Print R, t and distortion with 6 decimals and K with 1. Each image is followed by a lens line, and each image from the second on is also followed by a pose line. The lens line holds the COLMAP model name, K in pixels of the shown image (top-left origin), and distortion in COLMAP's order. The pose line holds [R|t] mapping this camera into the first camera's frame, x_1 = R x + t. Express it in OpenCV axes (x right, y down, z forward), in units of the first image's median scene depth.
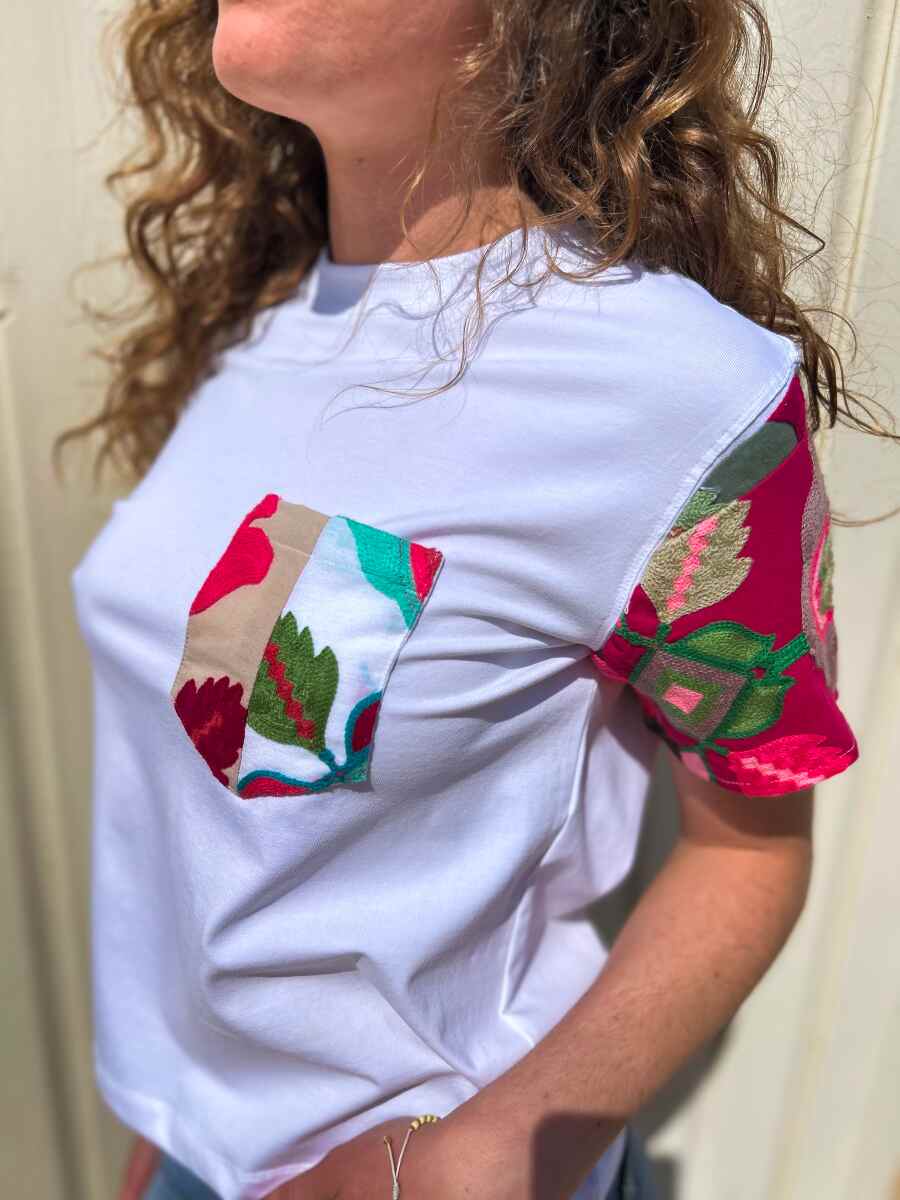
lens RADIAL K [[959.9, 0, 450.0], [0, 959.9, 600.0], [0, 0, 1]] dist [0.067635, -0.066850]
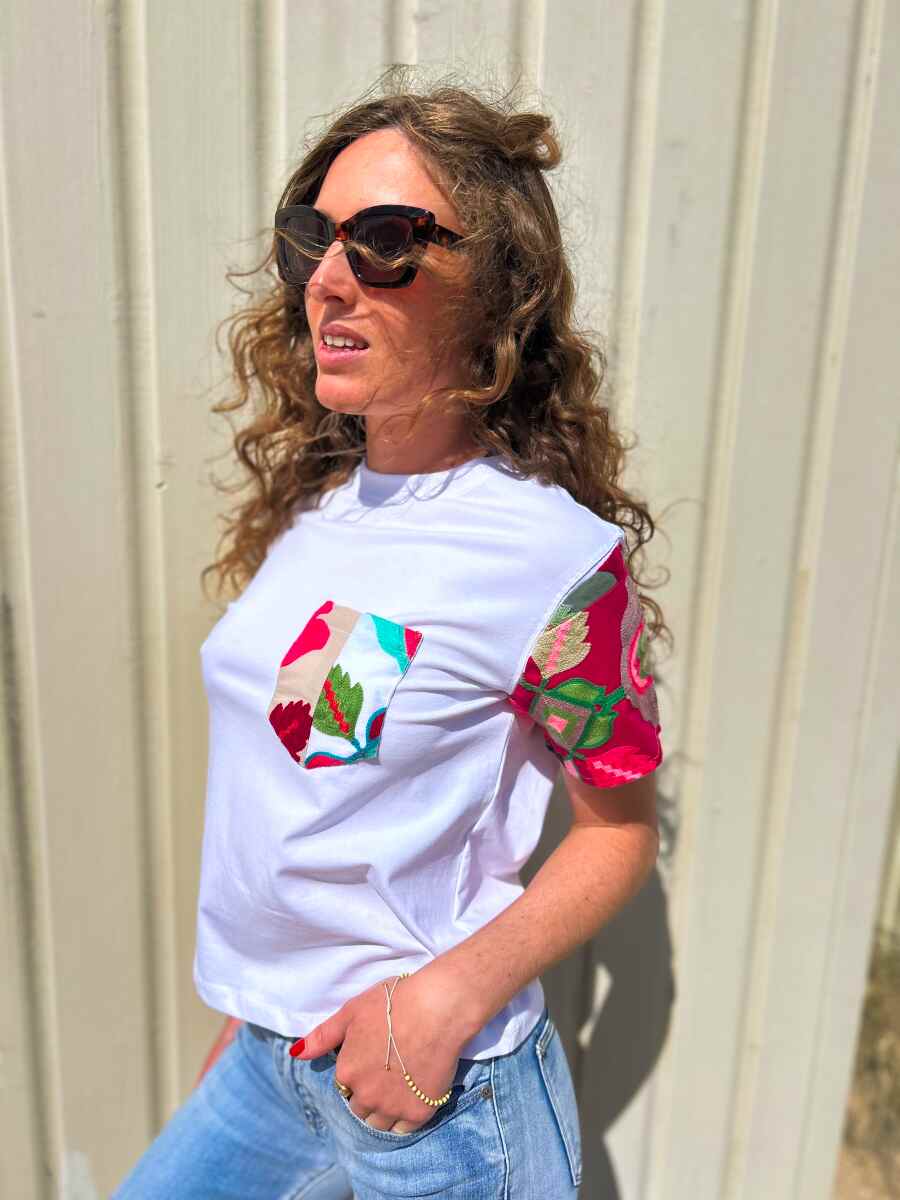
lens RADIAL K [[959.9, 0, 450.0], [0, 959.9, 600.0], [0, 0, 1]] dist [0.067635, -0.066850]
pose [[0.999442, 0.030054, -0.014562, 0.068826], [-0.031550, 0.992672, -0.116650, 0.096472], [0.010950, 0.117044, 0.993066, -0.826839]]
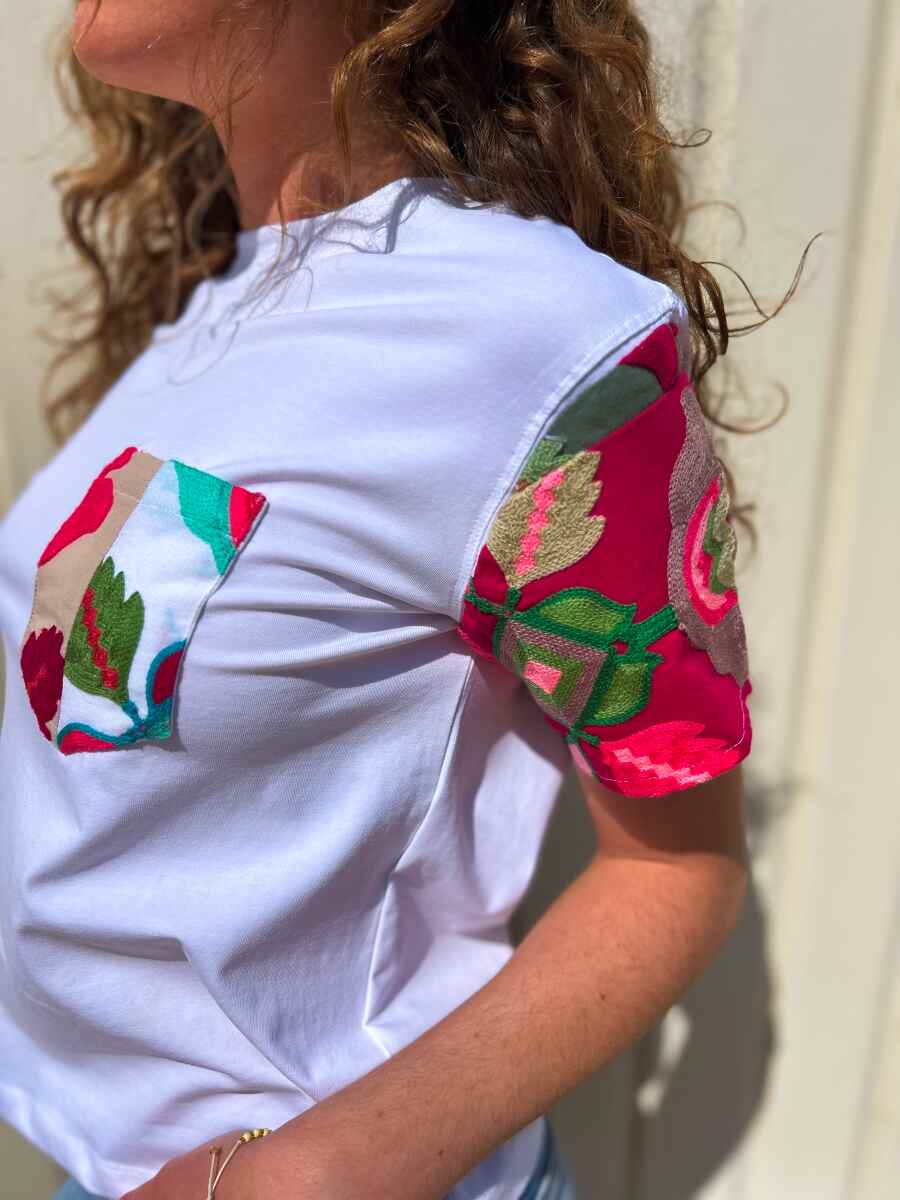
lens RADIAL K [[959.9, 0, 450.0], [0, 959.9, 600.0], [0, 0, 1]] dist [0.067635, -0.066850]
pose [[0.992015, 0.038161, -0.120209, 0.279592], [-0.045237, 0.997366, -0.056690, 0.092437], [0.117729, 0.061675, 0.991129, 0.090283]]
